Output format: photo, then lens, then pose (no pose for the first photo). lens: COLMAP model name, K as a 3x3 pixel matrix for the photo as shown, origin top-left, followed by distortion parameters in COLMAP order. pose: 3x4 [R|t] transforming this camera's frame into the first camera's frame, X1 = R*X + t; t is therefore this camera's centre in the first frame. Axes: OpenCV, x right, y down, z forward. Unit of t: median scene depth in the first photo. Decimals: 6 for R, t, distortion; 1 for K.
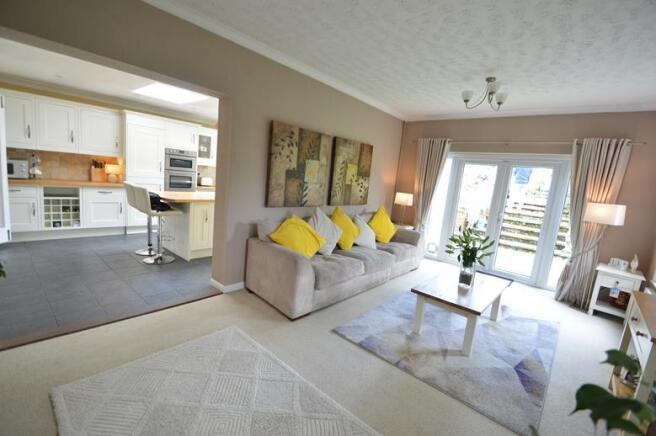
lens RADIAL K [[296.0, 0, 329.8], [0, 296.0, 219.8], [0, 0, 1]] dist [0.015345, -0.014392]
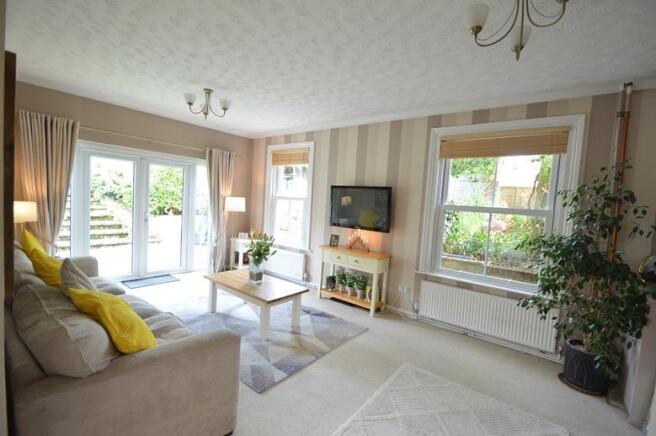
lens RADIAL K [[296.0, 0, 329.8], [0, 296.0, 219.8], [0, 0, 1]] dist [0.015345, -0.014392]
pose [[-0.061792, -0.168258, 0.983804, -0.628294], [0.074199, 0.982186, 0.172642, -0.187120], [-0.995327, 0.083665, -0.048207, 0.707580]]
